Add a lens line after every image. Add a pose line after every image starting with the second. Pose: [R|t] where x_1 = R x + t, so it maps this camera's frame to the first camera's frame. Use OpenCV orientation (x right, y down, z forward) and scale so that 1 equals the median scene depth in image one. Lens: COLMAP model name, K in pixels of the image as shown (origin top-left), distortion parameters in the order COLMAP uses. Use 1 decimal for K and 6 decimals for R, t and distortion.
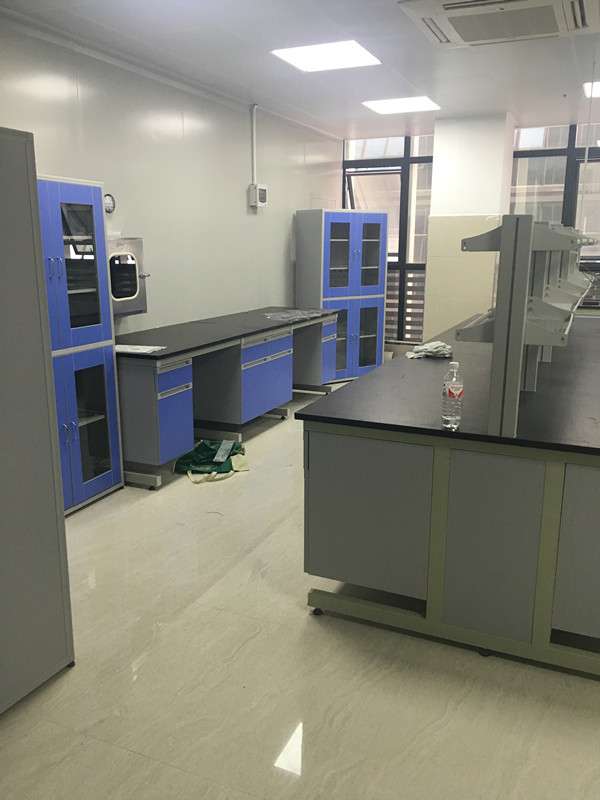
lens RADIAL K [[682.3, 0, 296.8], [0, 682.3, 399.4], [0, 0, 1]] dist [0.074257, -0.109396]
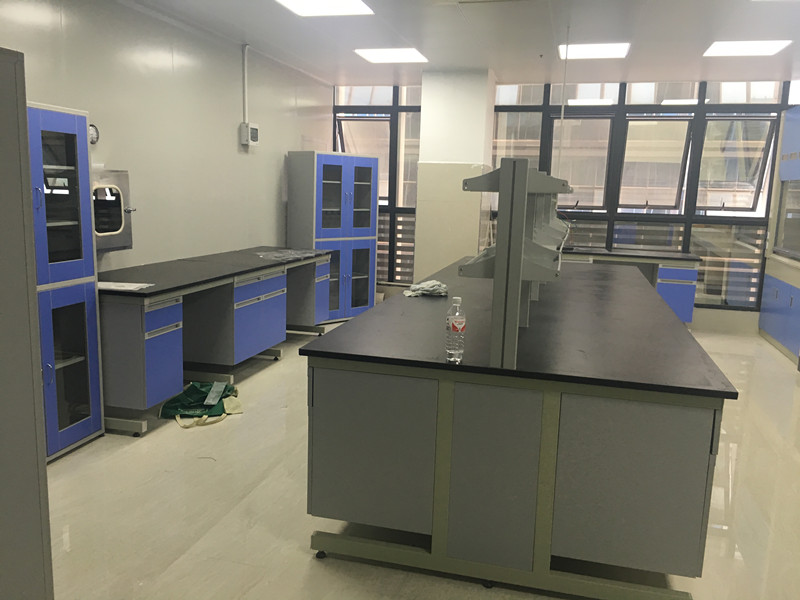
lens RADIAL K [[682.3, 0, 400.3], [0, 682.3, 303.4], [0, 0, 1]] dist [0.074257, -0.109396]
pose [[0.985247, 0.001337, 0.171132, -0.014994], [0.008554, 0.998335, -0.057043, 0.006354], [-0.170923, 0.057665, 0.983595, 0.001360]]
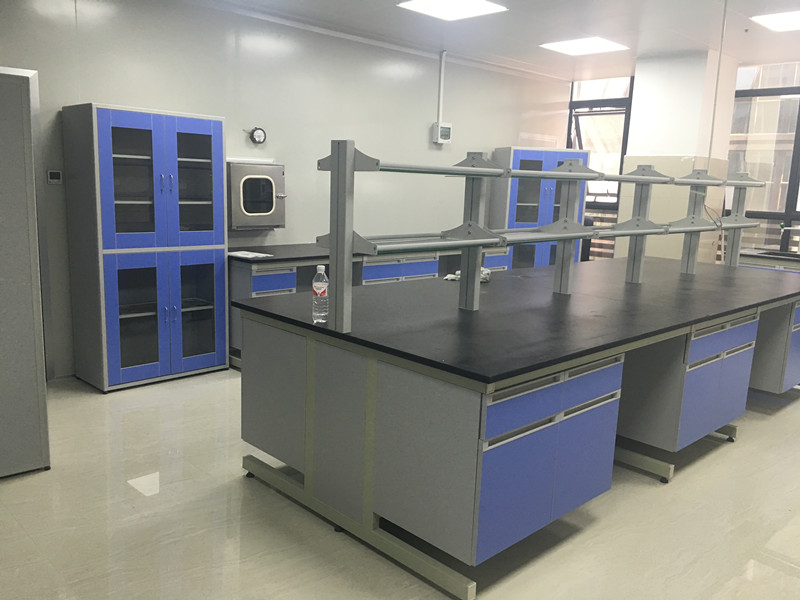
lens RADIAL K [[682.3, 0, 400.3], [0, 682.3, 303.4], [0, 0, 1]] dist [0.074257, -0.109396]
pose [[0.929176, 0.099291, -0.356053, 0.379955], [-0.118255, 0.992473, -0.031837, 0.014963], [0.350212, 0.071687, 0.933923, -0.015689]]
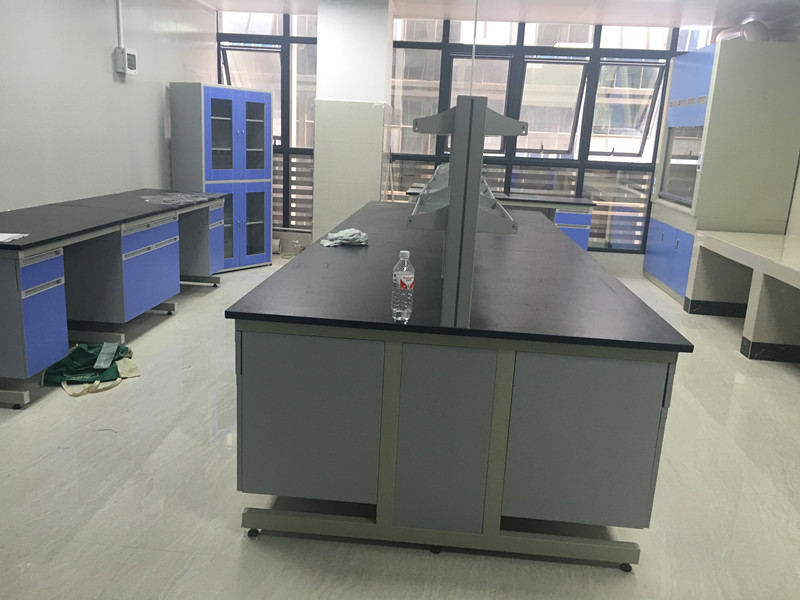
lens RADIAL K [[682.3, 0, 400.3], [0, 682.3, 303.4], [0, 0, 1]] dist [0.074257, -0.109396]
pose [[0.940738, -0.036353, 0.337181, -0.046386], [0.028089, 0.999174, 0.029357, -0.004825], [-0.337970, -0.018146, 0.940982, 0.057646]]
